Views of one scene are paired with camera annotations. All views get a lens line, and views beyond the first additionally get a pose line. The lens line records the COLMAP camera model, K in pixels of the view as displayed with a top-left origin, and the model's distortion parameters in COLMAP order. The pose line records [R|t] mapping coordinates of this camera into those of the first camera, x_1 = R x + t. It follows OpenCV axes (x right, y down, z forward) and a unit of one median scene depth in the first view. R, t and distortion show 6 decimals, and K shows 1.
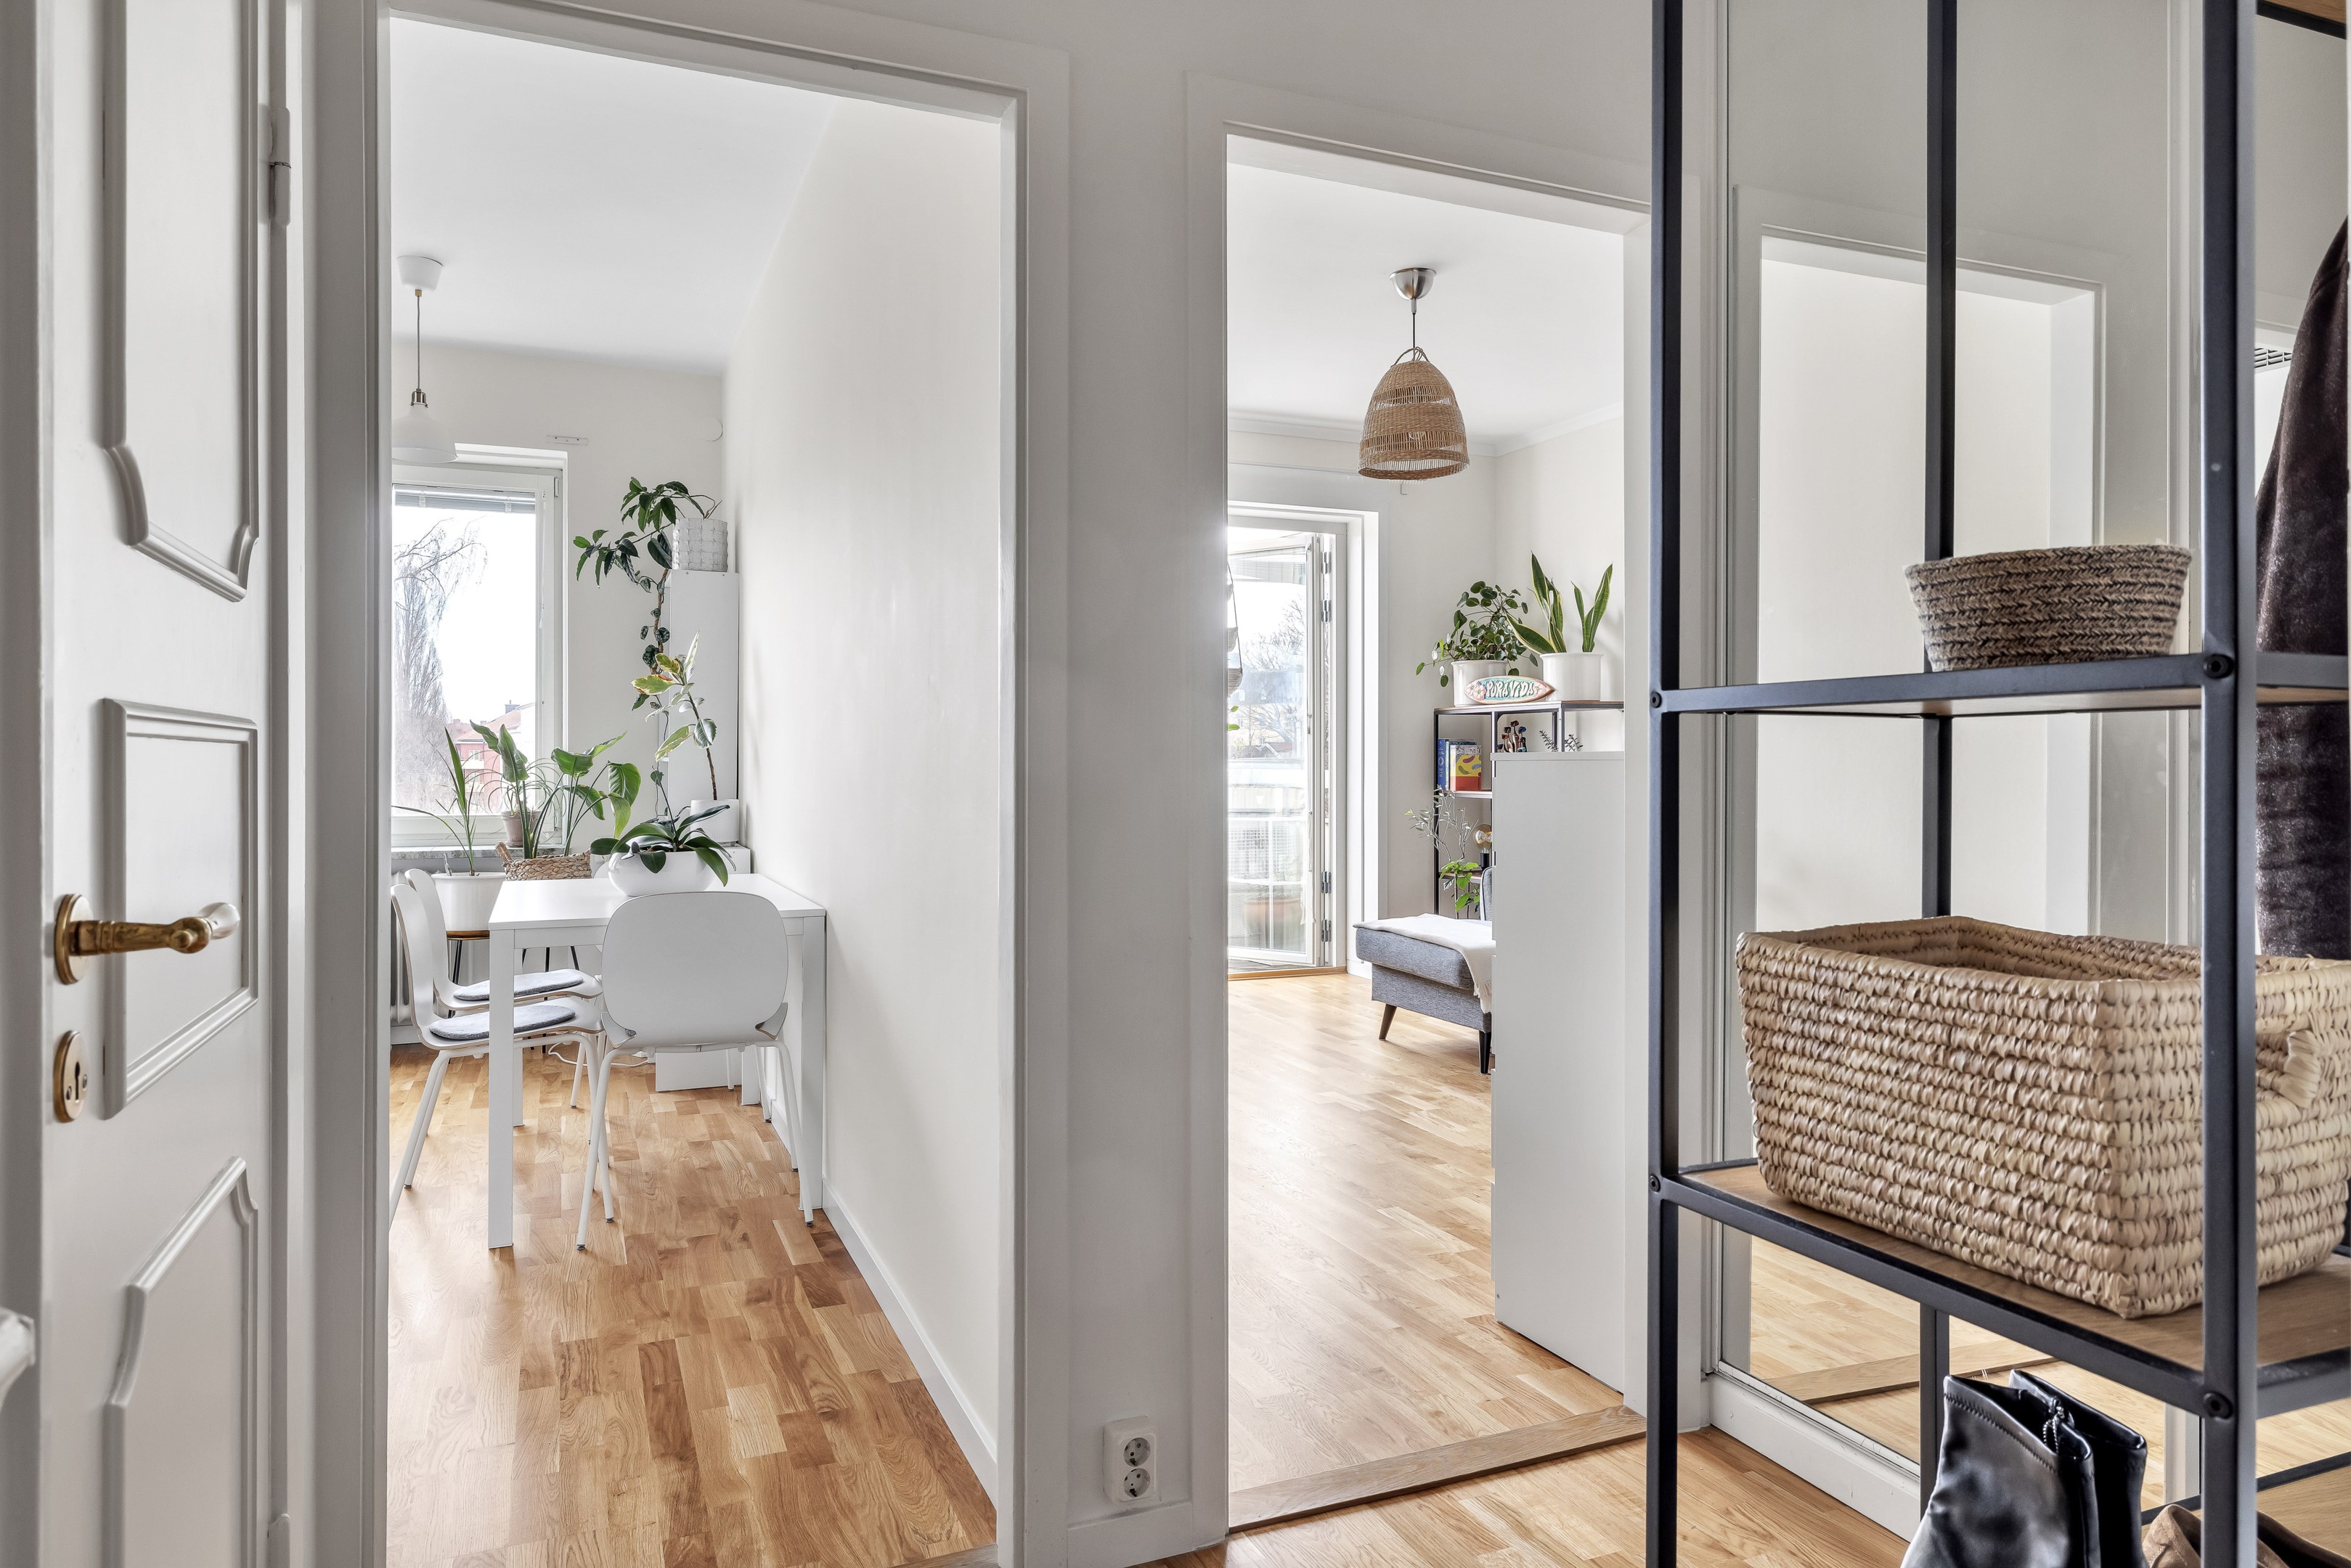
lens RADIAL K [[1450.5, 0, 1159.6], [0, 1450.5, 768.8], [0, 0, 1]] dist [-0.009009, -0.000726]
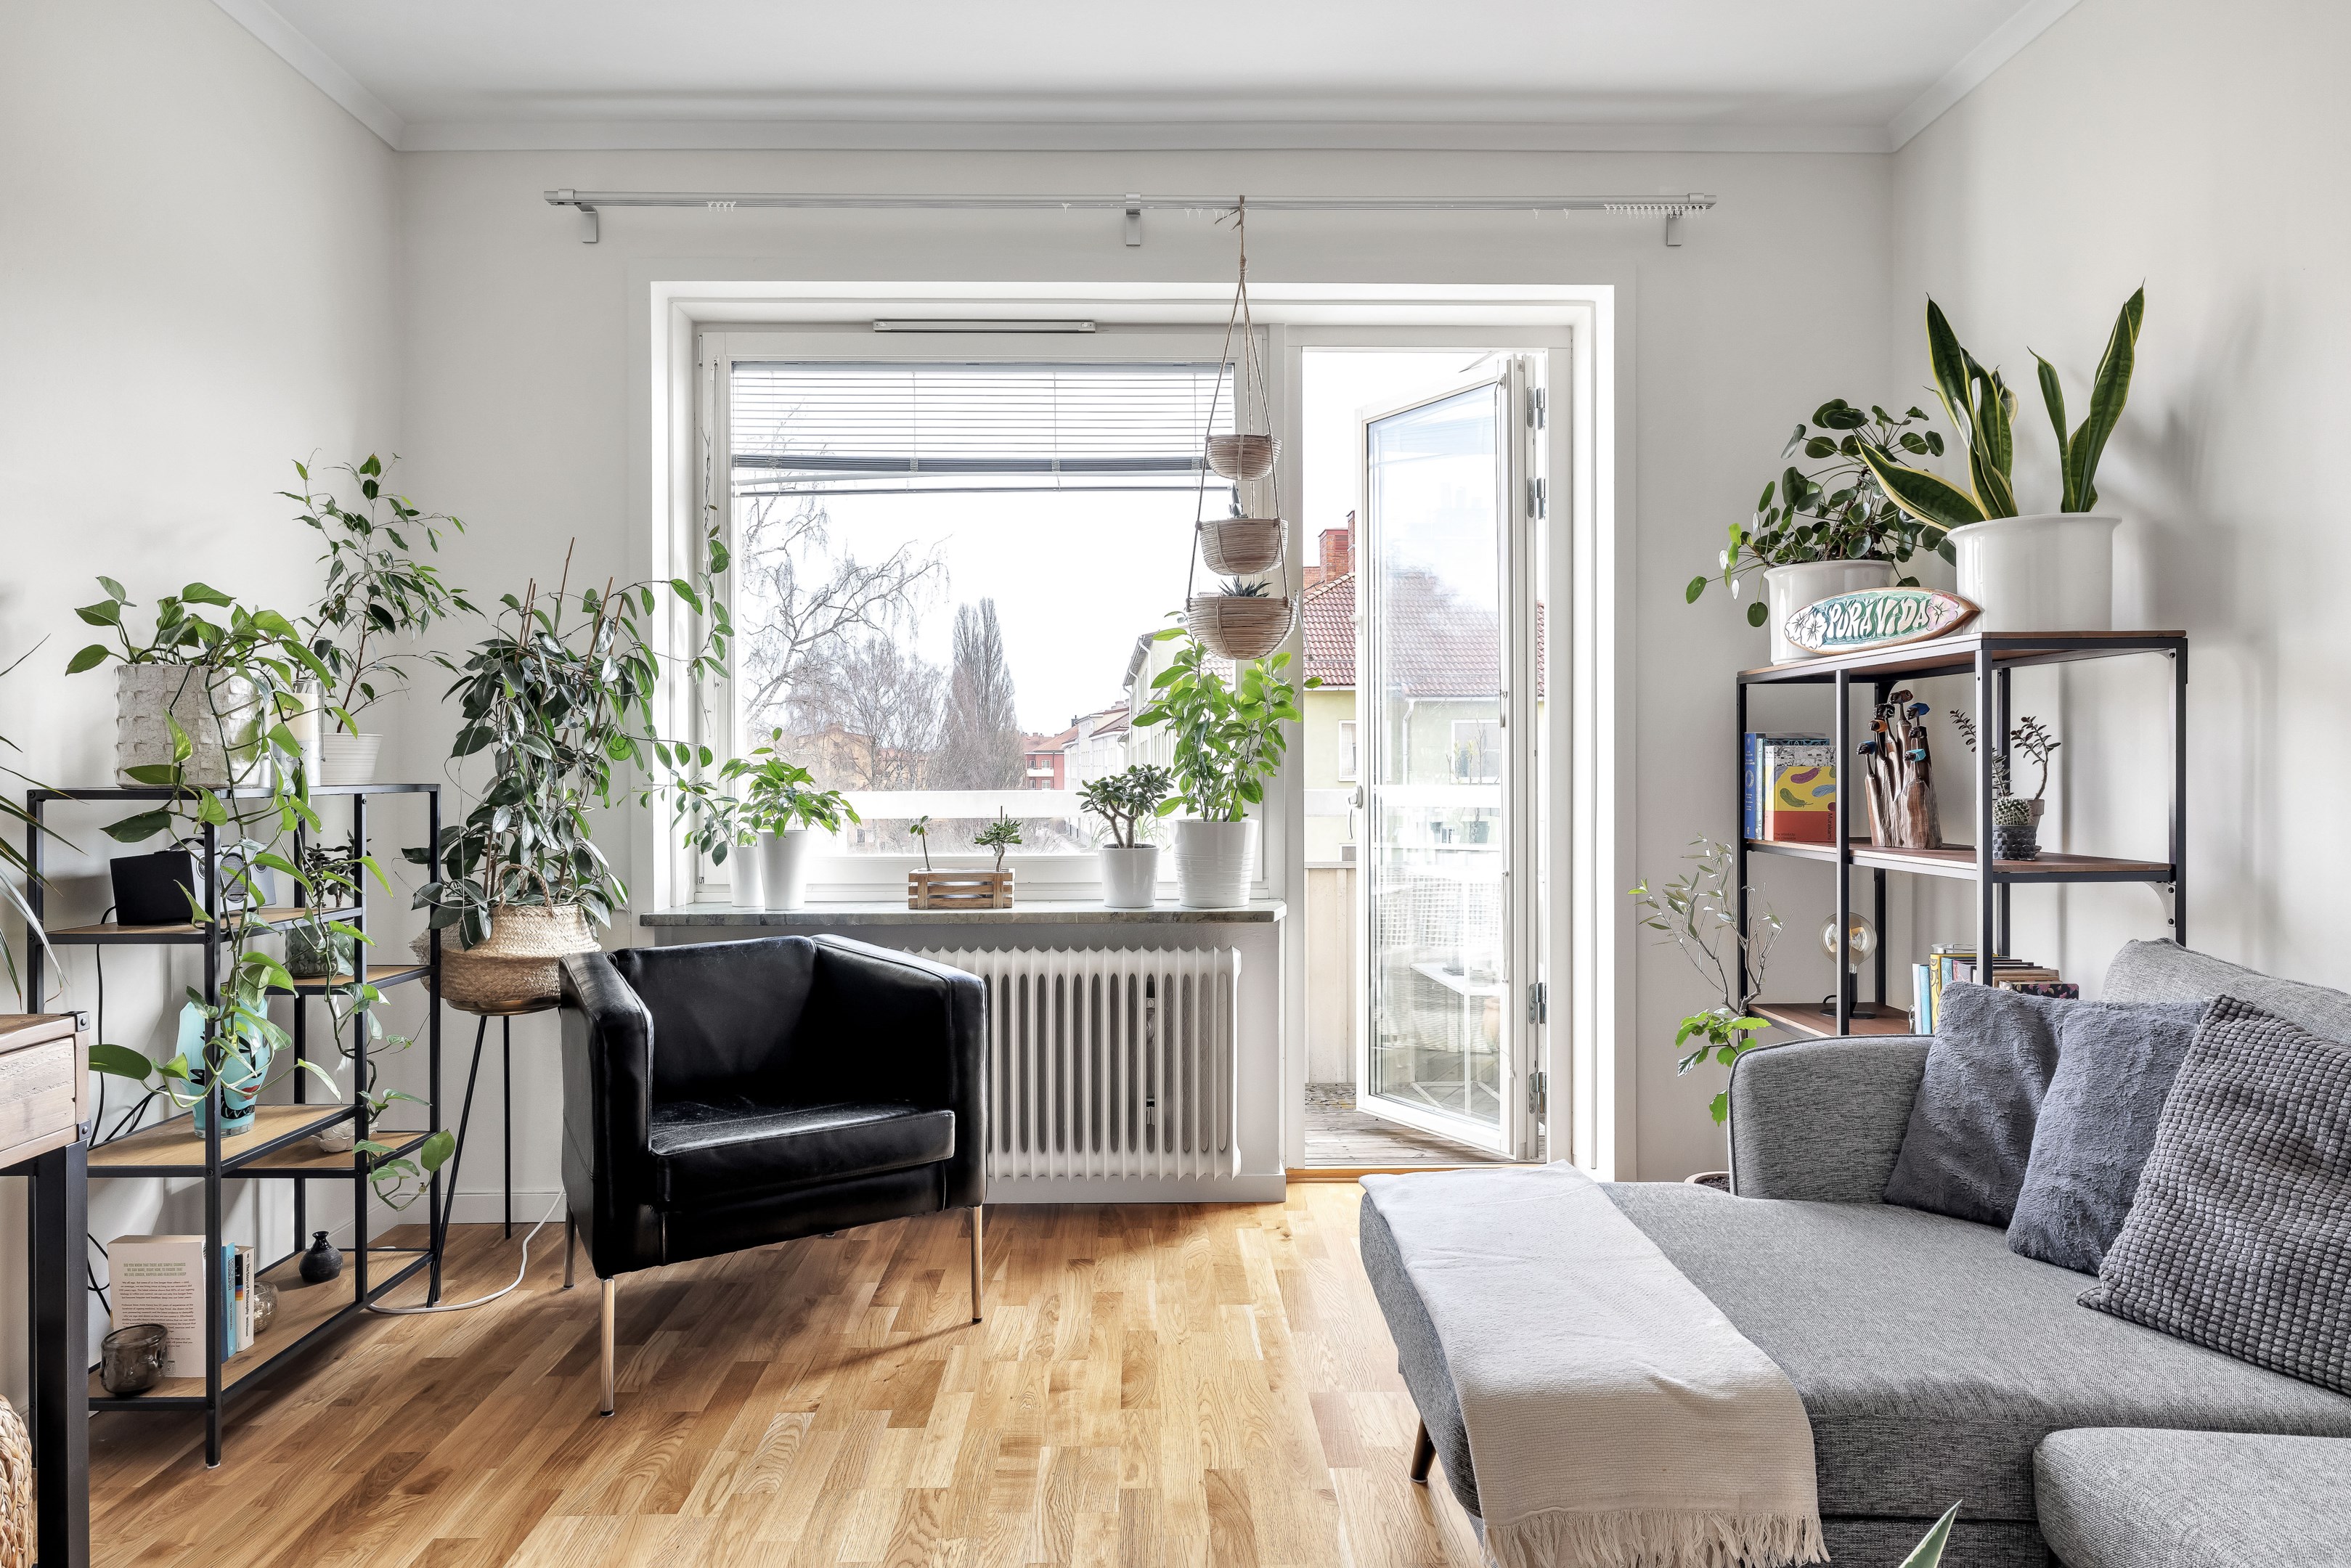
lens RADIAL K [[1383.9, 0, 1183.9], [0, 1383.9, 785.1], [0, 0, 1]] dist [-0.004642, -0.003516]
pose [[0.936846, 0.003282, -0.349728, 0.180239], [-0.001752, 0.999987, 0.004693, -0.005025], [0.349739, -0.003784, 0.936840, 0.501527]]
